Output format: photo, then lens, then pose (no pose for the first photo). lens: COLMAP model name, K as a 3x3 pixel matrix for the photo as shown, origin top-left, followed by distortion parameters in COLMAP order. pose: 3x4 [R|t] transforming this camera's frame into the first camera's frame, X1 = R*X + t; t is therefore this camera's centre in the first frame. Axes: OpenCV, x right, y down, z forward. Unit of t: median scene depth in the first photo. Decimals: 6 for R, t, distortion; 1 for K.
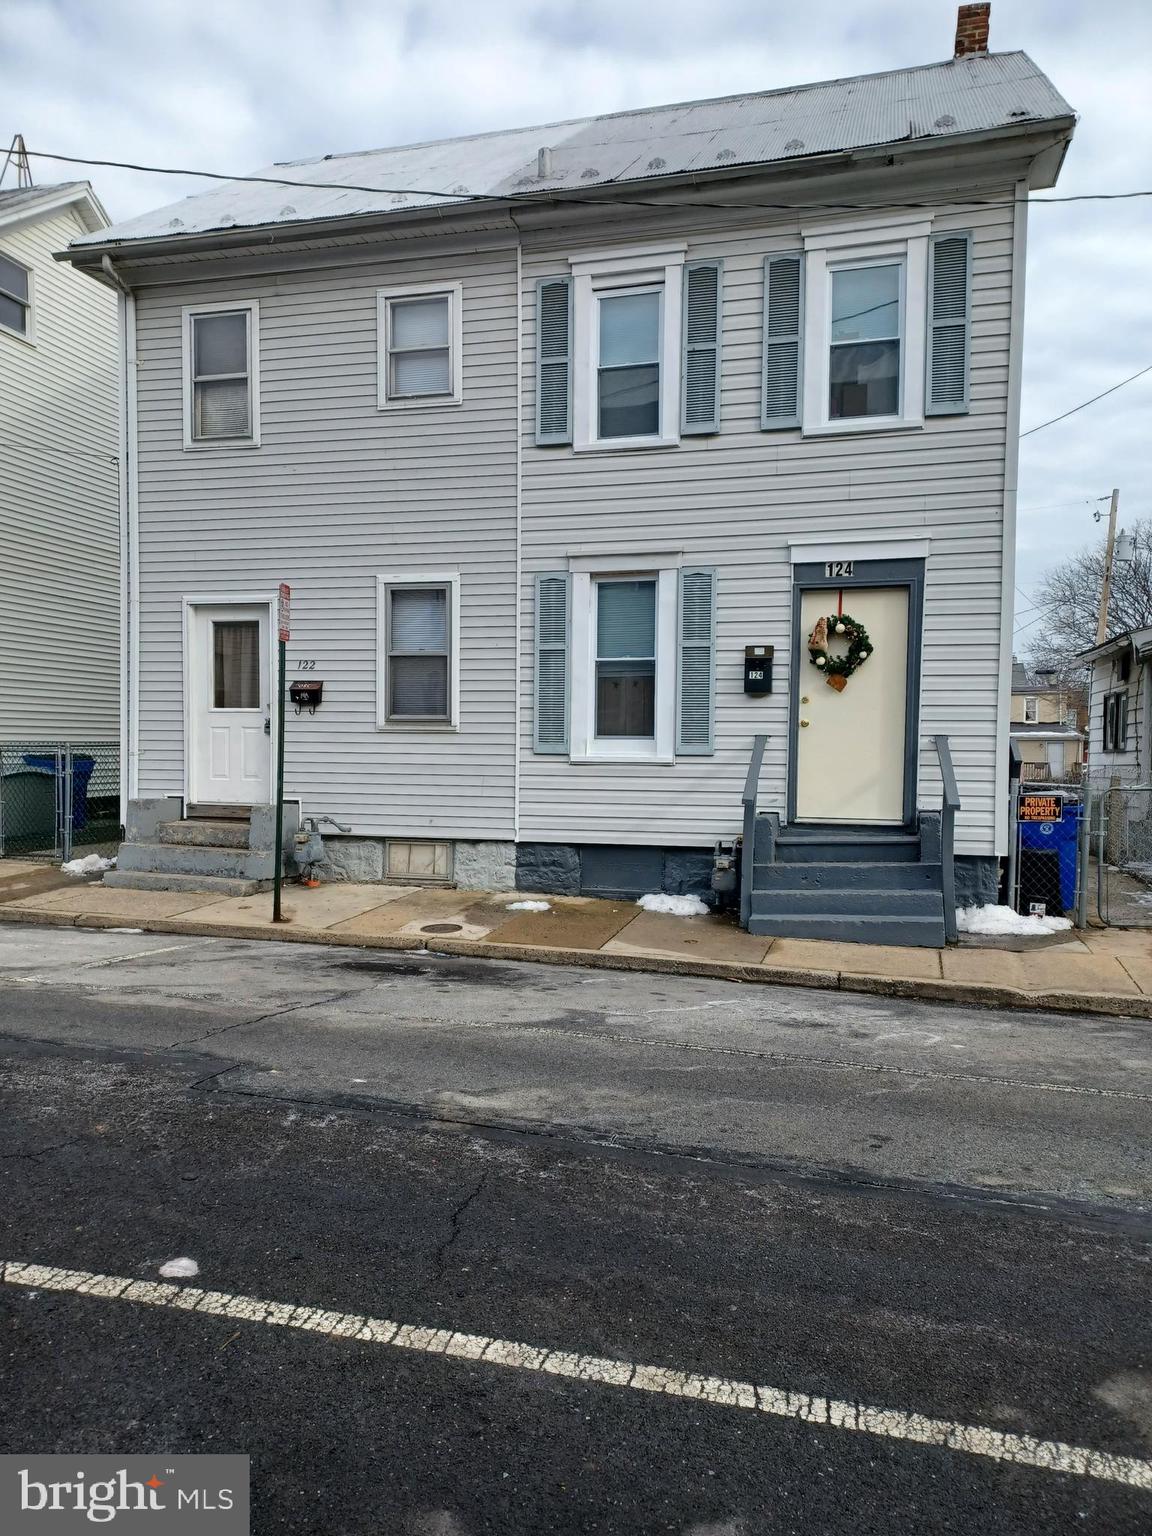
lens RADIAL K [[1125.2, 0, 560.1], [0, 1125.2, 771.9], [0, 0, 1]] dist [0.037614, 0.003060]
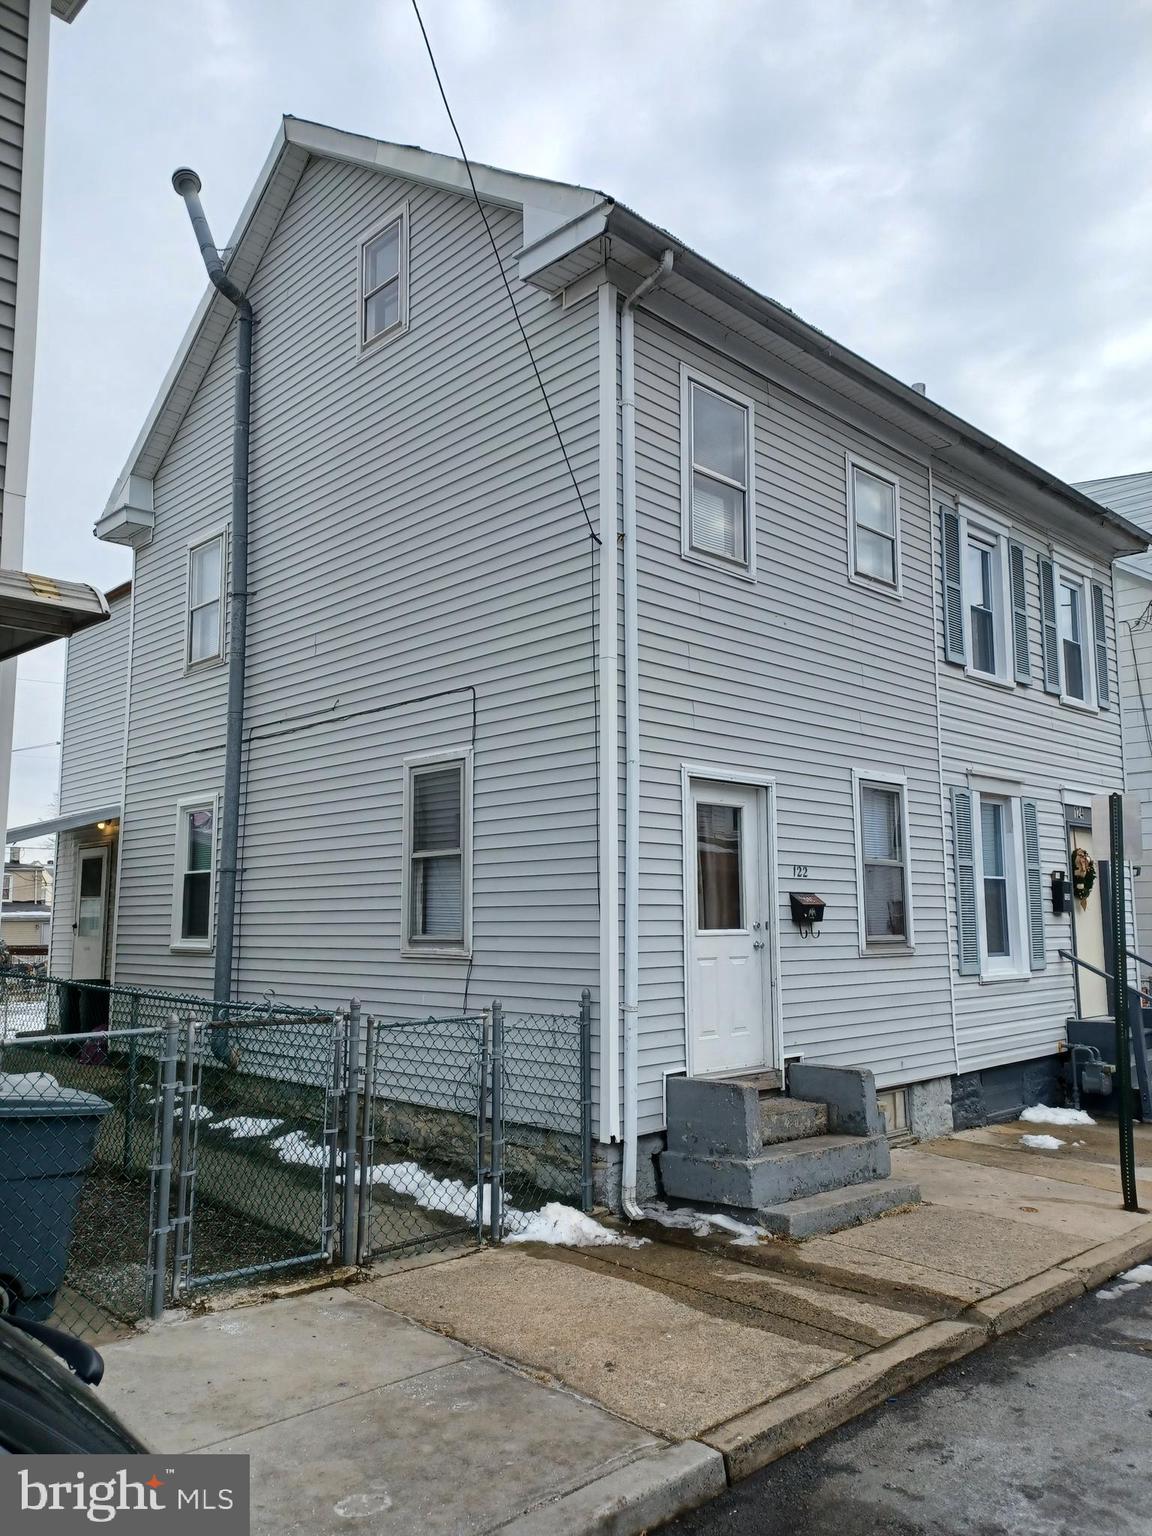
lens RADIAL K [[1114.5, 0, 574.9], [0, 1114.5, 753.8], [0, 0, 1]] dist [0.034943, 0.006392]
pose [[0.504840, 0.113864, 0.855670, -1.092661], [0.031080, 0.988222, -0.149840, -0.074492], [-0.862653, 0.102239, 0.495355, 0.856303]]
